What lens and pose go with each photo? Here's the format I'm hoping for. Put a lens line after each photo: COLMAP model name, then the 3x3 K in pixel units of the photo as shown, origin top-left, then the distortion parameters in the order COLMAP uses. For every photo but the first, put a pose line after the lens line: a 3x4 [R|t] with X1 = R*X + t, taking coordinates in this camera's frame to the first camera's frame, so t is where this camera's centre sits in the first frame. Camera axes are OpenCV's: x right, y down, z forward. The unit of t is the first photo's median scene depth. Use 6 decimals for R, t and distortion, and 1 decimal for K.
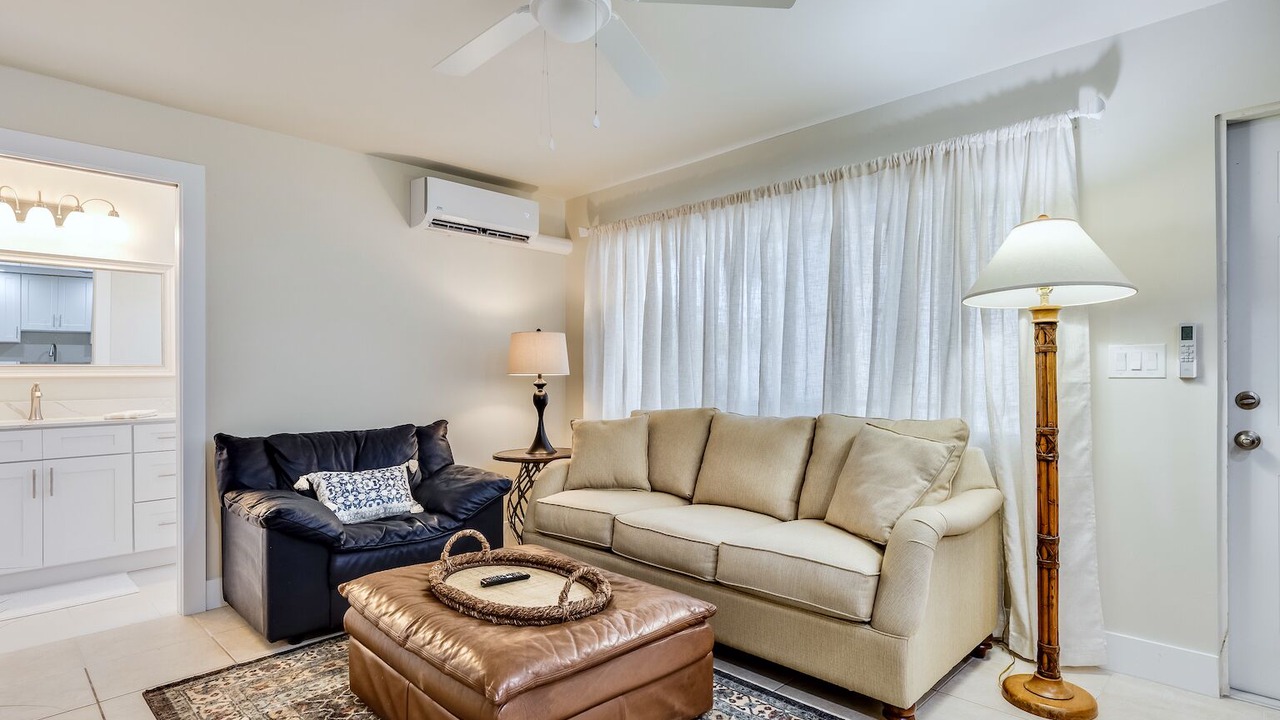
lens RADIAL K [[640.3, 0, 663.3], [0, 640.3, 376.2], [0, 0, 1]] dist [0.010425, -0.001043]
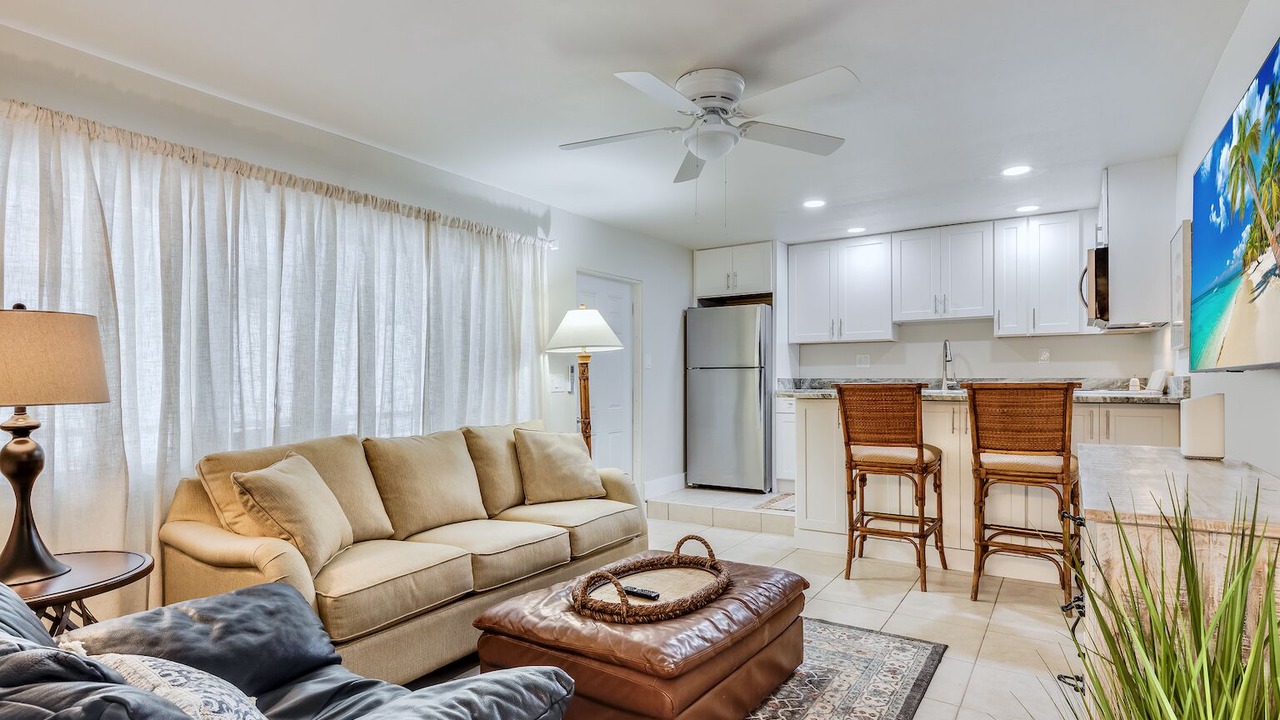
lens RADIAL K [[640.3, 0, 654.2], [0, 640.3, 375.3], [0, 0, 1]] dist [0.010425, -0.001043]
pose [[-0.170114, 0.006998, 0.985399, -0.788694], [0.002650, 0.999974, -0.006644, -0.022218], [-0.985421, 0.001481, -0.170128, 0.699585]]
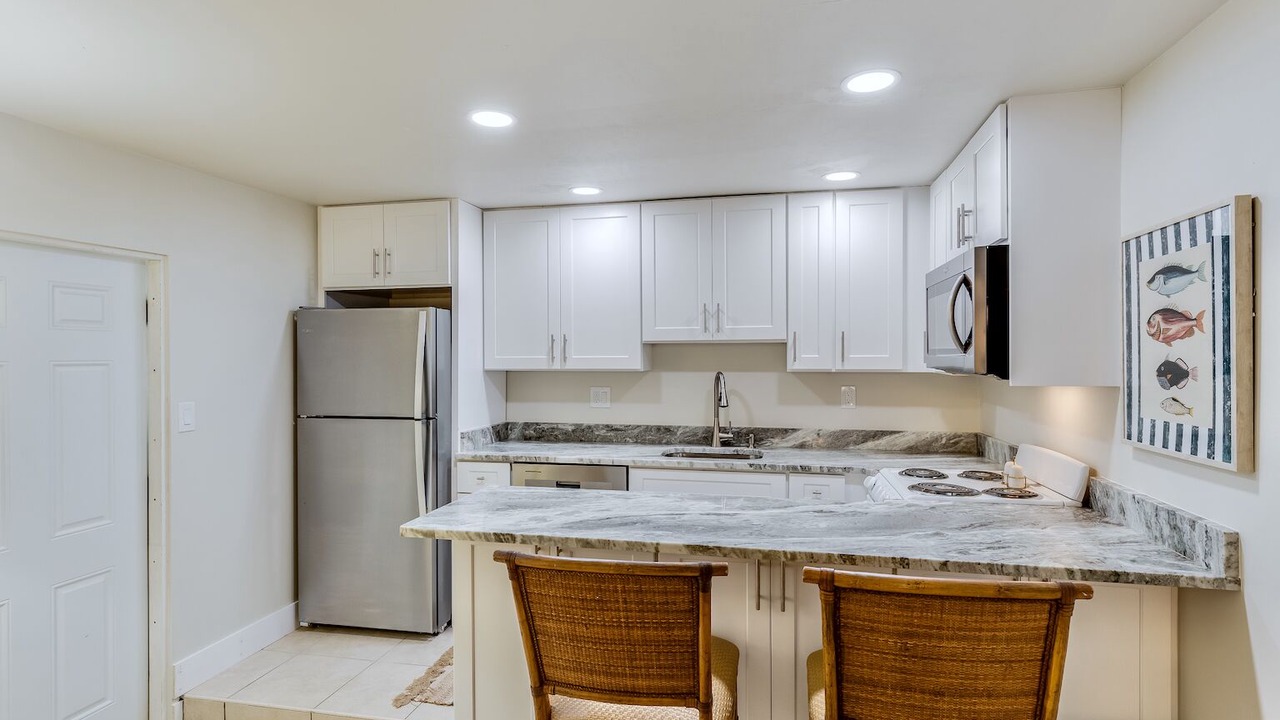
lens RADIAL K [[640.3, 0, 653.7], [0, 640.3, 358.9], [0, 0, 1]] dist [0.010425, -0.001043]
pose [[-0.516805, -0.000107, 0.856103, -0.221435], [0.006217, 0.999973, 0.003879, -0.135996], [-0.856081, 0.007327, -0.516790, 0.367946]]
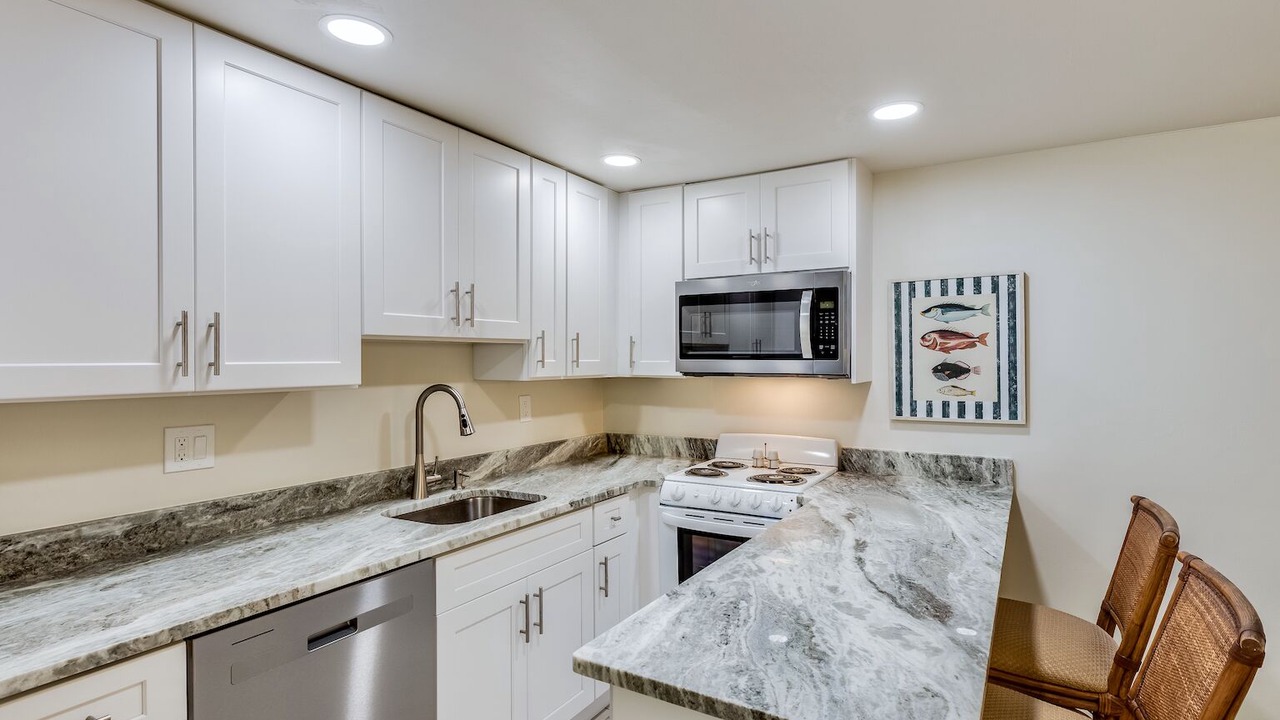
lens RADIAL K [[640.3, 0, 646.3], [0, 640.3, 361.2], [0, 0, 1]] dist [0.010425, -0.001043]
pose [[-0.979190, 0.006363, -0.202848, 0.489446], [0.005254, 0.999968, 0.006002, -0.138552], [0.202879, 0.004812, -0.979192, 0.466250]]
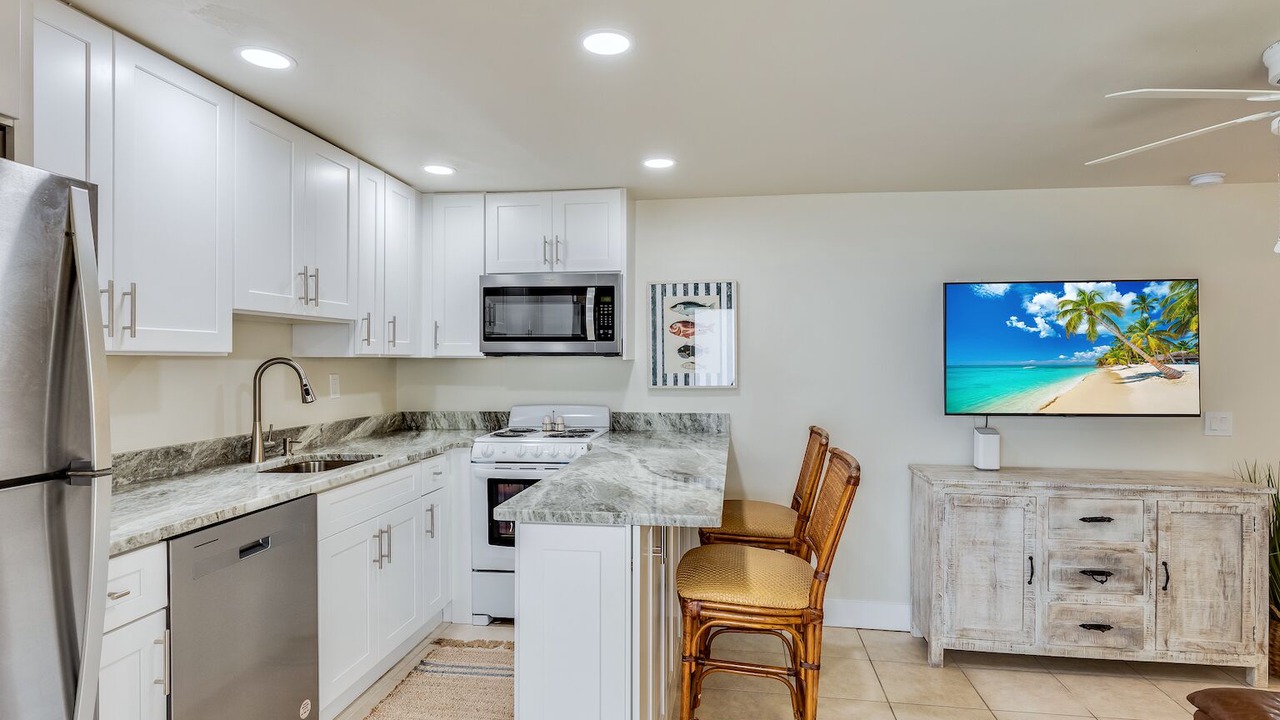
lens RADIAL K [[666.6, 0, 639.9], [0, 666.6, 361.5], [0, 0, 1]] dist [-0.001680, -0.000380]
pose [[-0.825263, 0.005763, -0.564719, 0.653646], [0.002673, 0.999977, 0.006298, -0.111052], [0.564742, 0.003688, -0.825259, 0.633785]]
